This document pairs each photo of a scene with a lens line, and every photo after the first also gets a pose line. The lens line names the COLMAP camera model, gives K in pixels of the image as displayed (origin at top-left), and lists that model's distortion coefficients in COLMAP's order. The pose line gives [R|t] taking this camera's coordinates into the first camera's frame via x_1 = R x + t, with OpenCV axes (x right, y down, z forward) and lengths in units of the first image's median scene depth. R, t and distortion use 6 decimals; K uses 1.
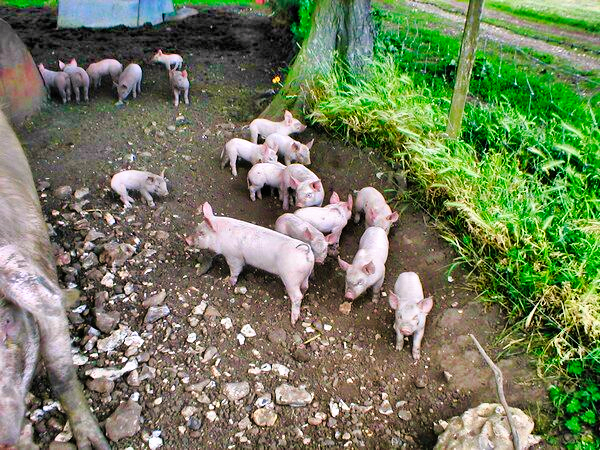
lens RADIAL K [[598.1, 0, 300.0], [0, 598.1, 225.0], [0, 0, 1]] dist [-0.156414, 0.131542]
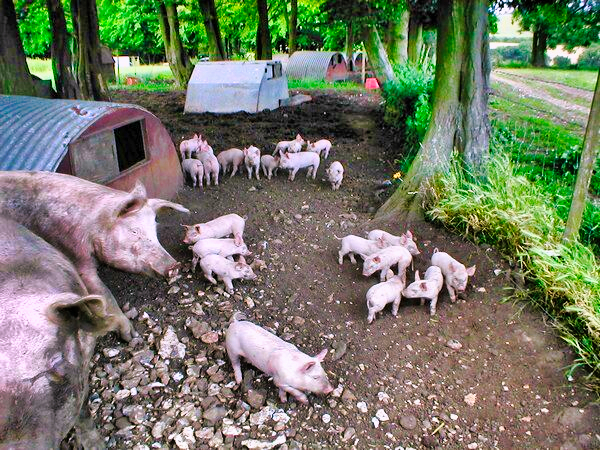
lens RADIAL K [[598.1, 0, 300.0], [0, 598.1, 225.0], [0, 0, 1]] dist [-0.156414, 0.131542]
pose [[0.985789, 0.033801, -0.164553, -0.050164], [-0.054385, 0.991009, -0.122242, -0.022617], [0.158942, 0.129454, 0.978764, -0.103609]]
